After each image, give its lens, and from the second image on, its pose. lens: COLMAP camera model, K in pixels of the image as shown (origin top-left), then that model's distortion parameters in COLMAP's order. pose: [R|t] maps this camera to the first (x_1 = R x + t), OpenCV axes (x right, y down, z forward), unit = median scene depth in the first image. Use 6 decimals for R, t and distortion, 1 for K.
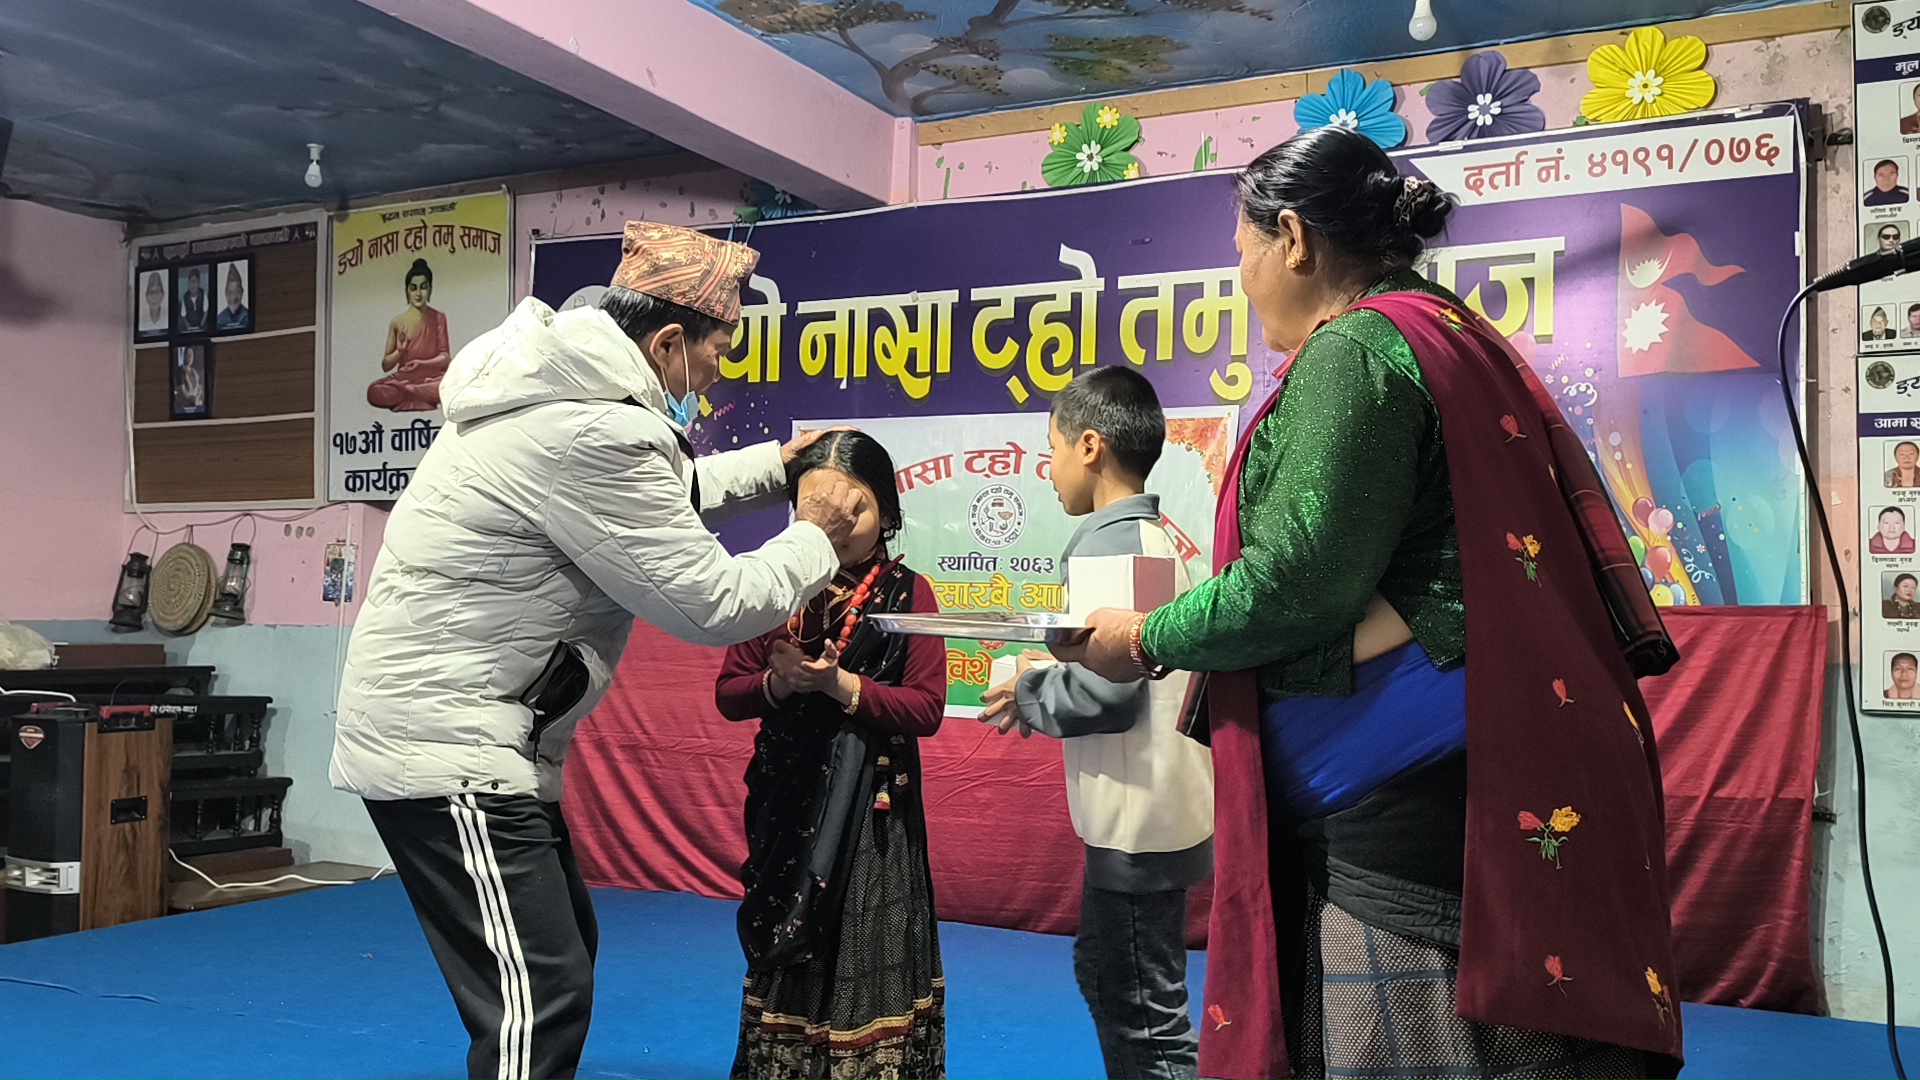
lens RADIAL K [[1654.6, 0, 966.0], [0, 1654.6, 543.2], [0, 0, 1]] dist [0.043647, -0.051682]
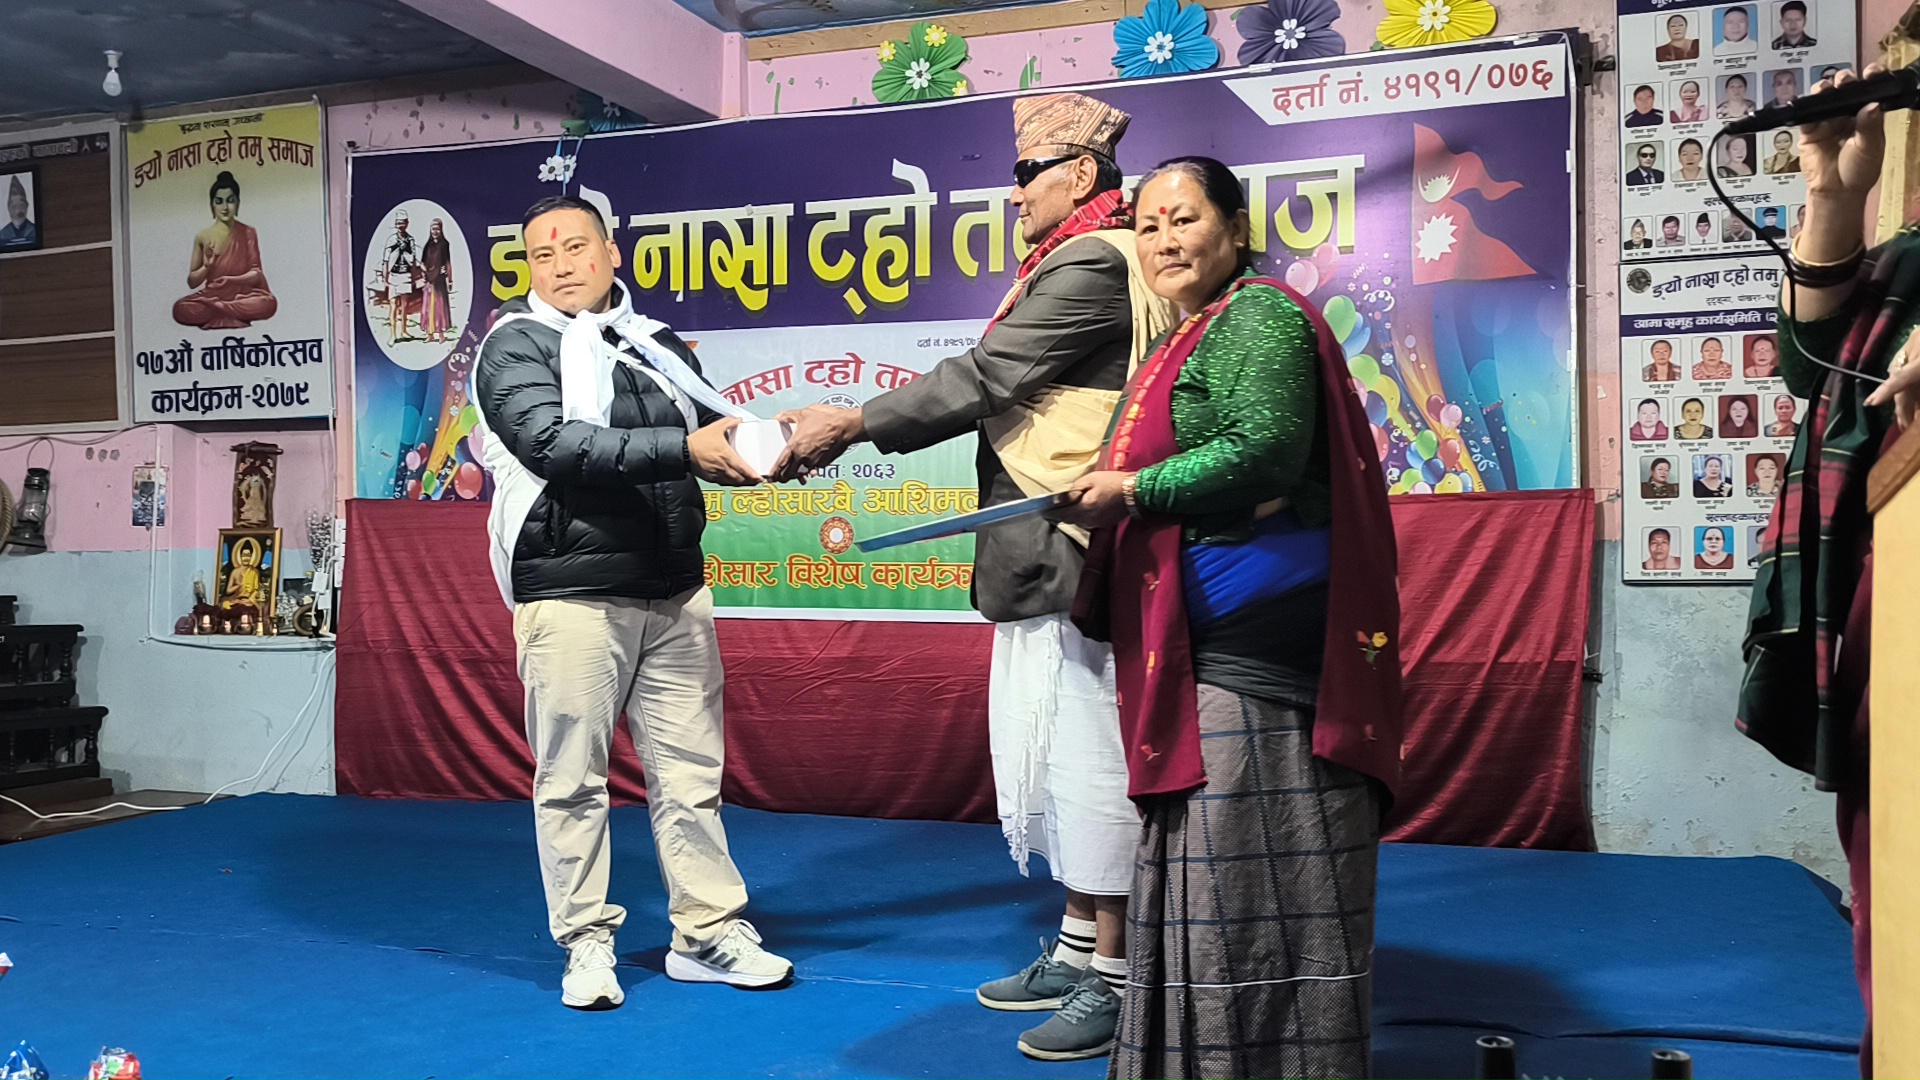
lens RADIAL K [[1659.6, 0, 963.4], [0, 1659.6, 540.7], [0, 0, 1]] dist [0.041929, -0.051137]
pose [[0.990999, -0.025745, 0.131372, -0.041601], [0.019829, 0.998738, 0.046149, 0.010128], [-0.132394, -0.043129, 0.990258, -0.043142]]
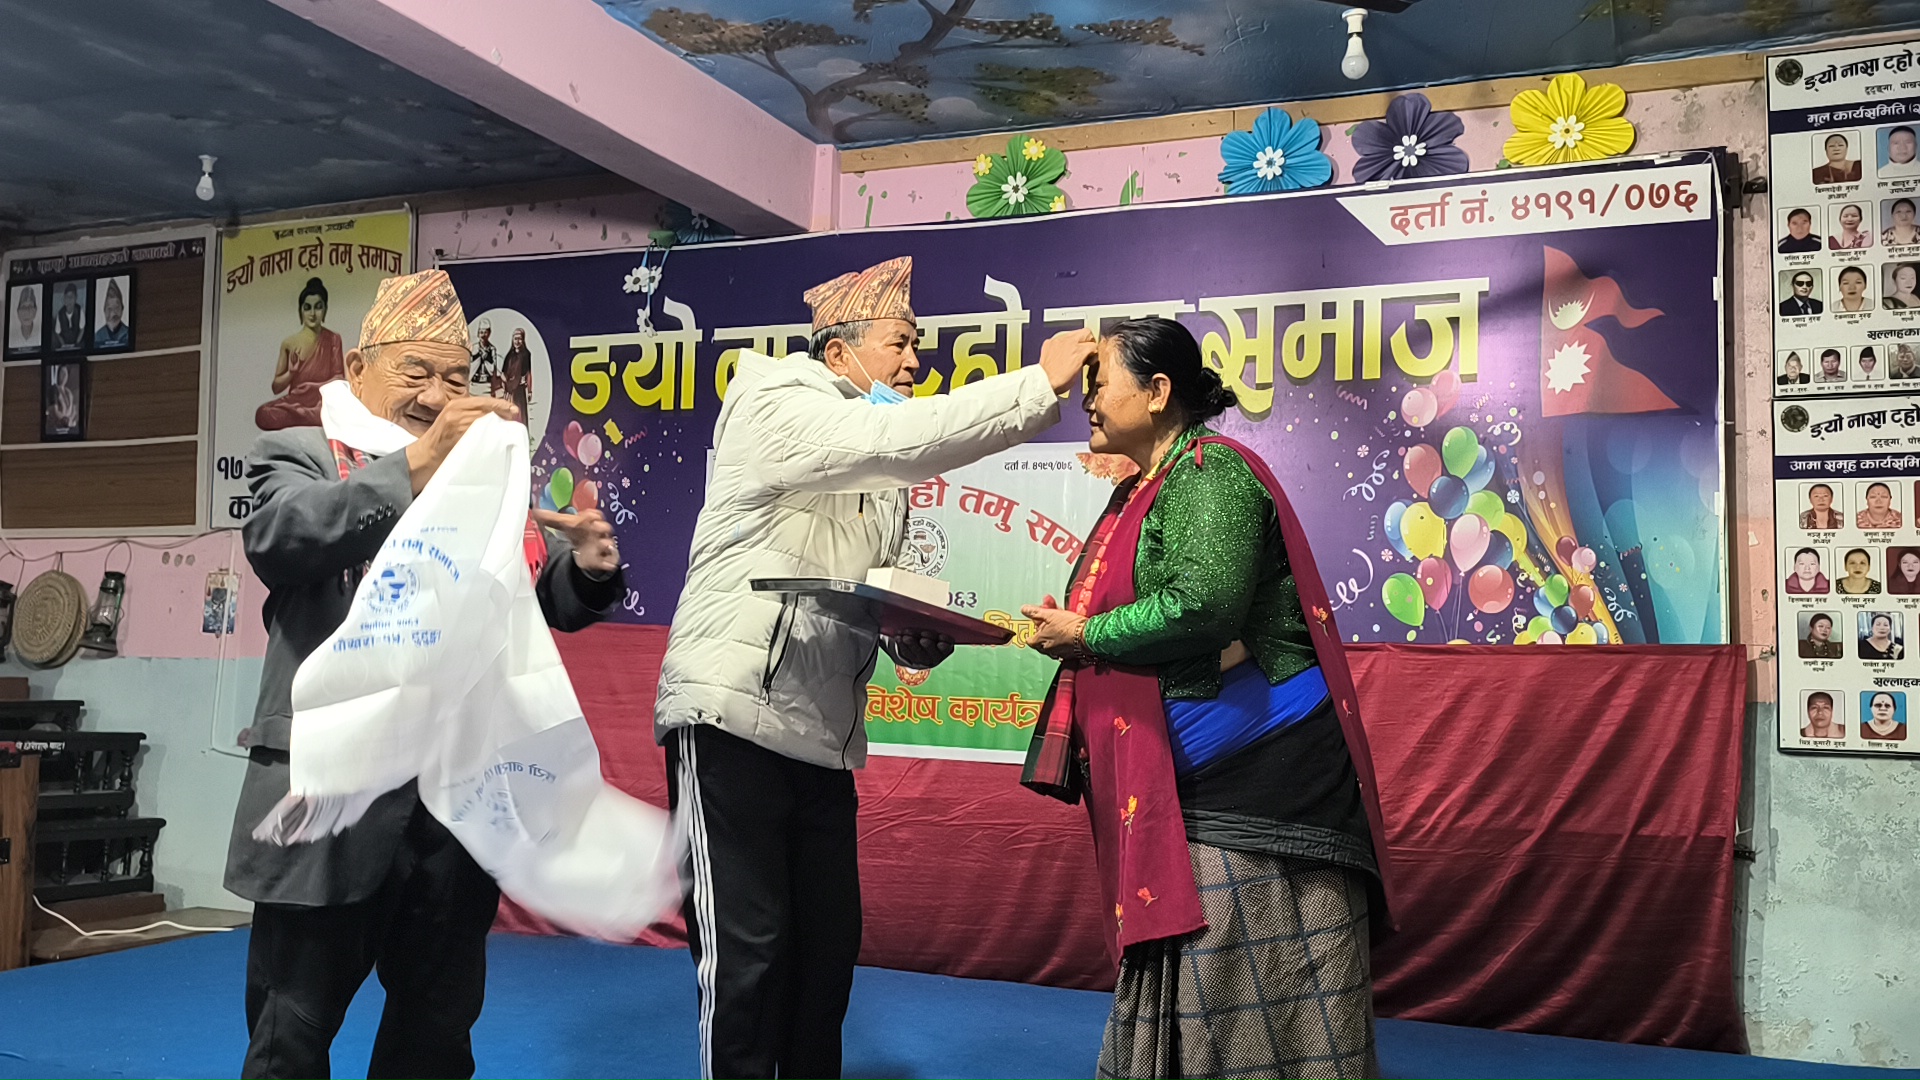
lens RADIAL K [[1653.1, 0, 962.4], [0, 1653.1, 537.9], [0, 0, 1]] dist [0.042383, -0.053540]
pose [[0.997503, 0.010834, 0.069792, -0.023859], [-0.008903, 0.999570, -0.027923, 0.004046], [-0.070065, 0.027232, 0.997171, 0.020151]]
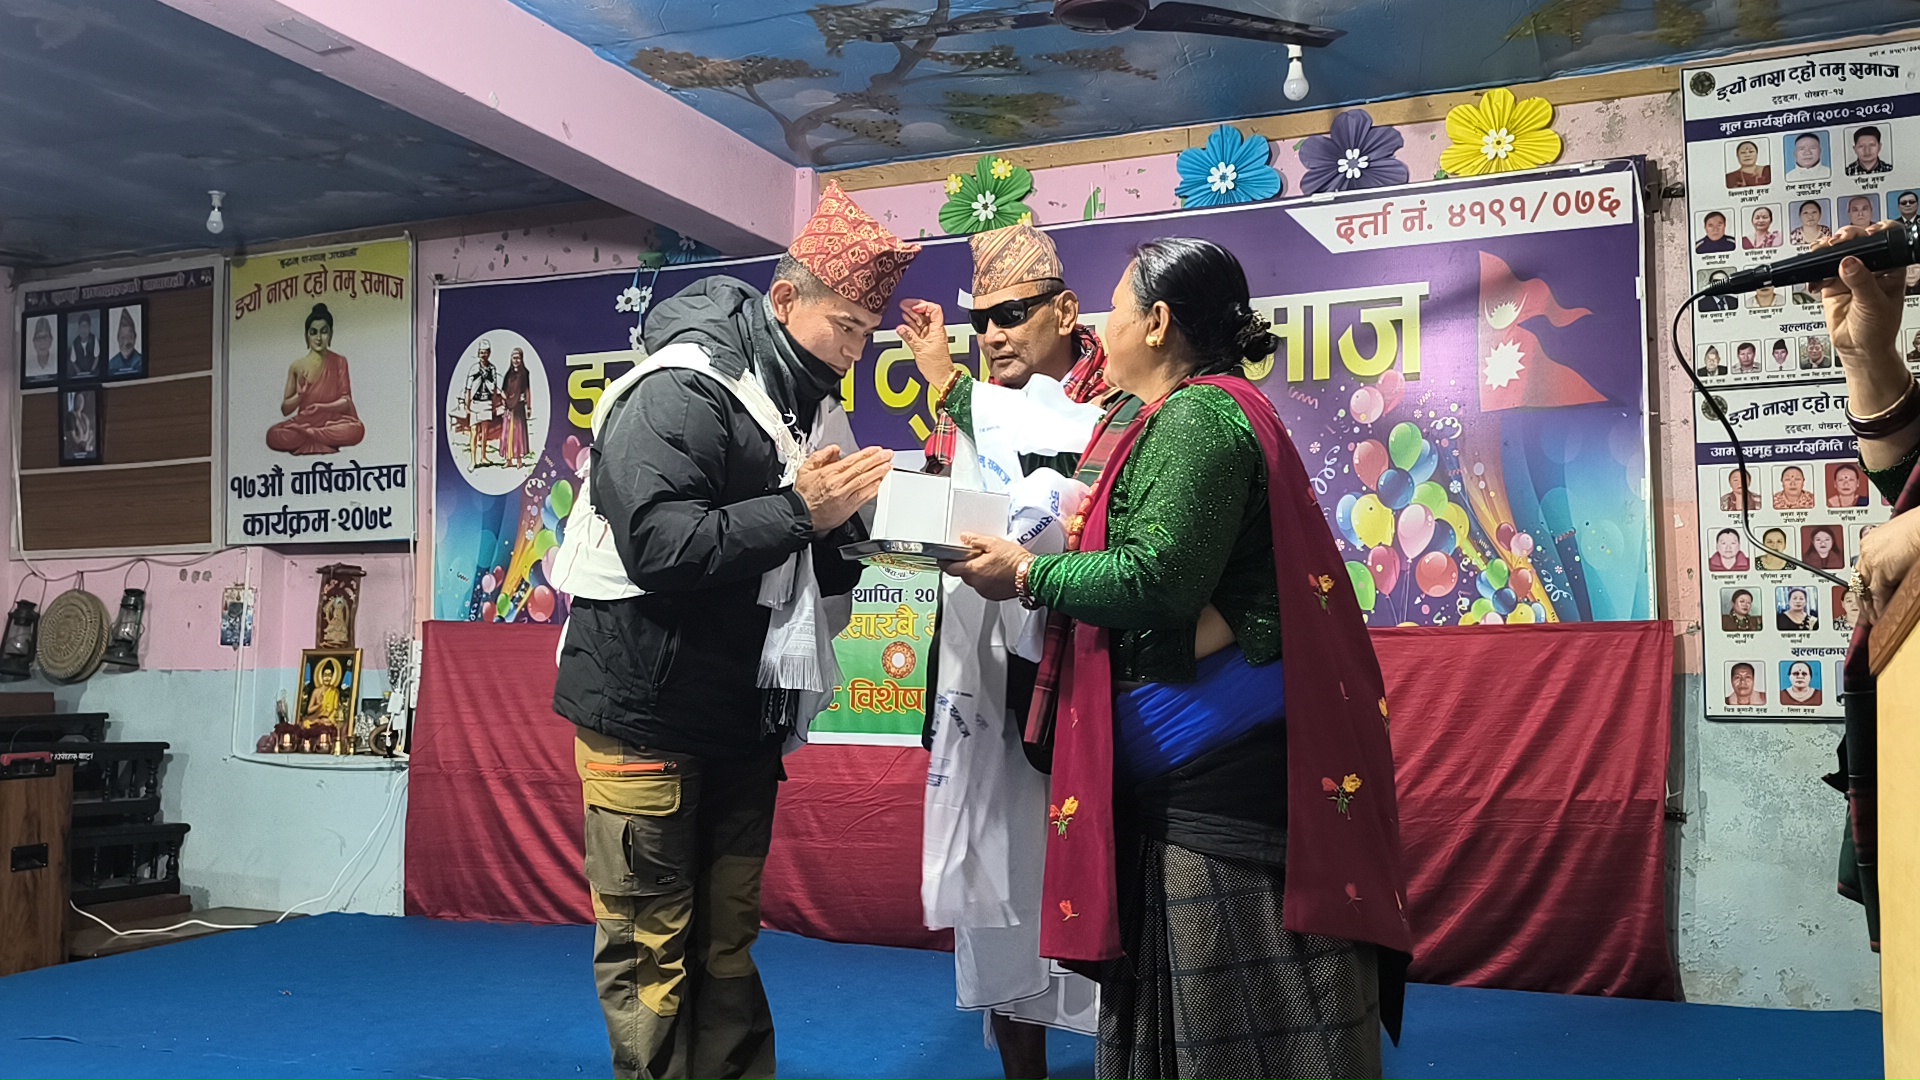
lens RADIAL K [[1659.6, 0, 963.4], [0, 1659.6, 540.7], [0, 0, 1]] dist [0.041929, -0.051137]
pose [[0.997261, -0.013035, 0.072799, -0.018156], [0.014908, 0.999570, -0.025249, 0.005001], [-0.072439, 0.026265, 0.997027, -0.041136]]
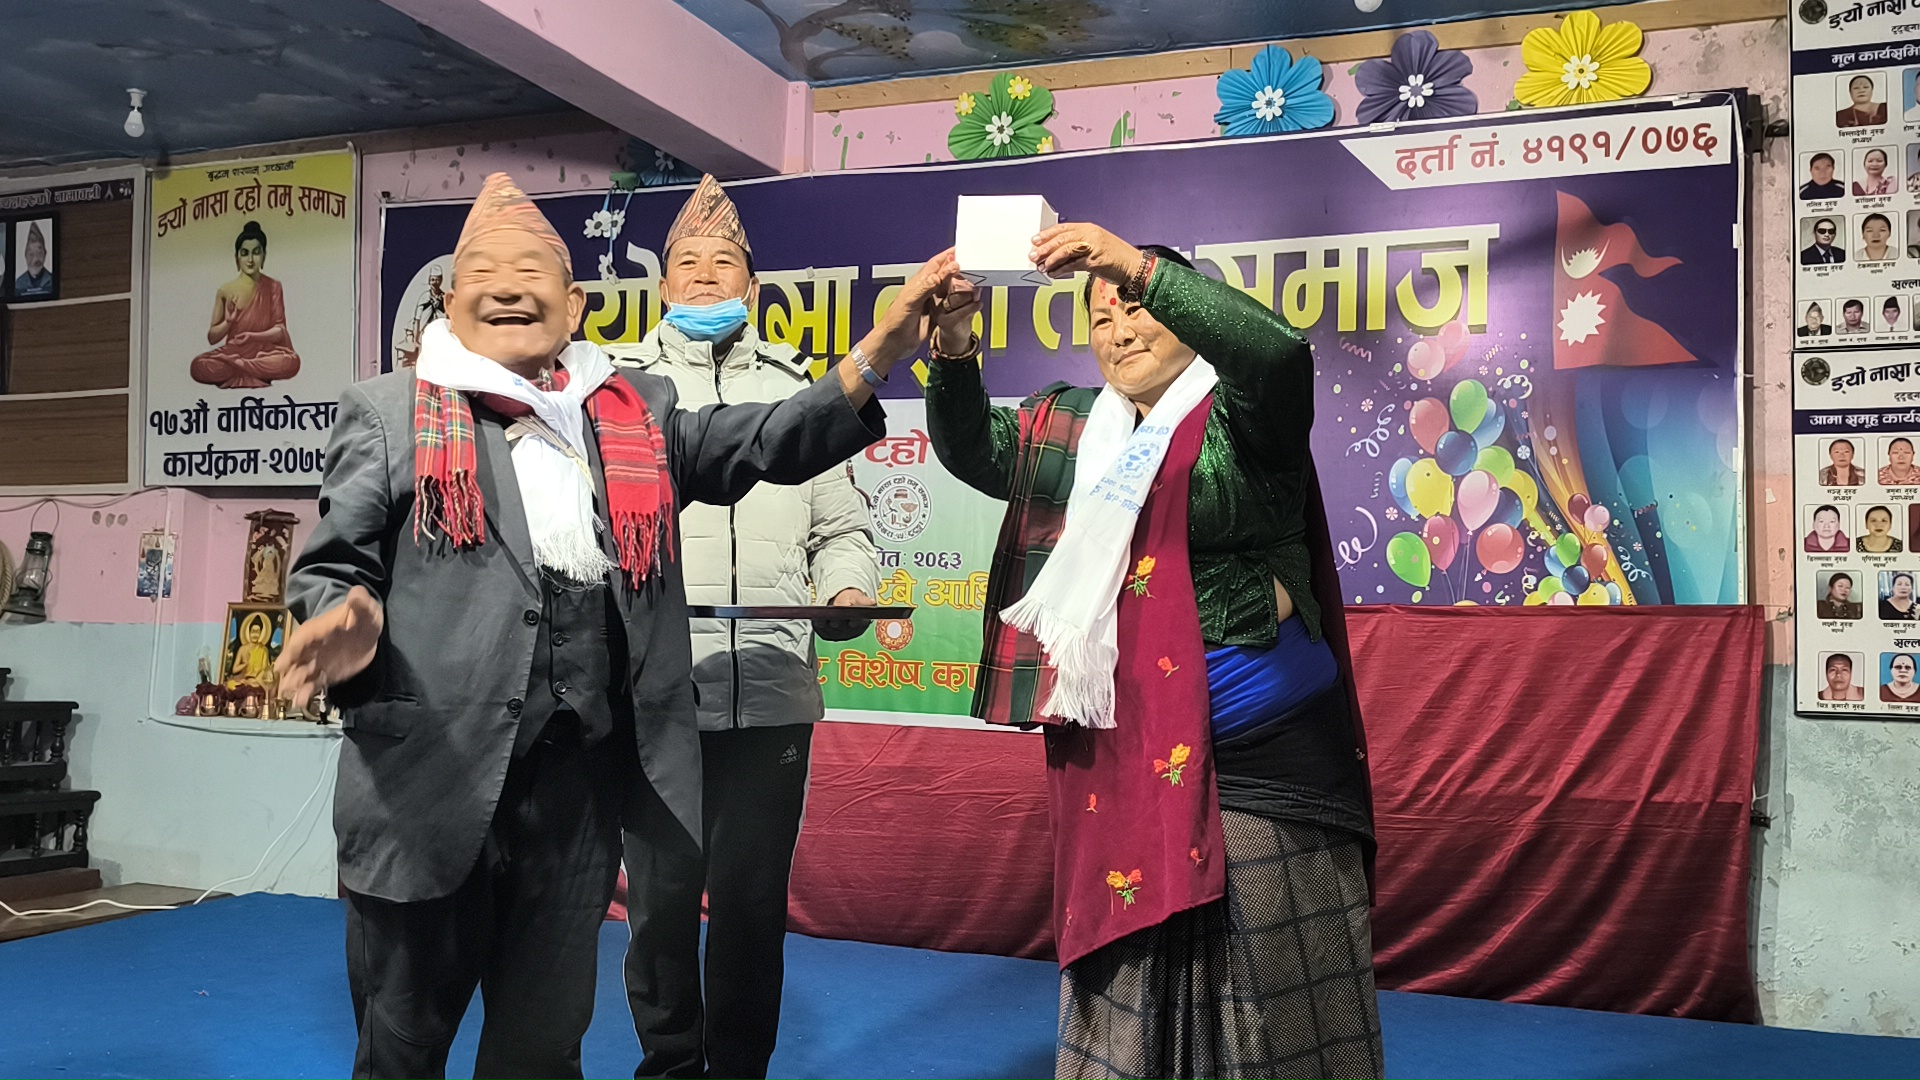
lens RADIAL K [[1644.8, 0, 955.6], [0, 1644.8, 540.9], [0, 0, 1]] dist [0.037808, -0.046371]
pose [[0.994234, 0.007085, 0.107001, -0.049538], [-0.007002, 0.999975, -0.001145, 0.003187], [-0.107007, 0.000389, 0.994258, 0.068296]]
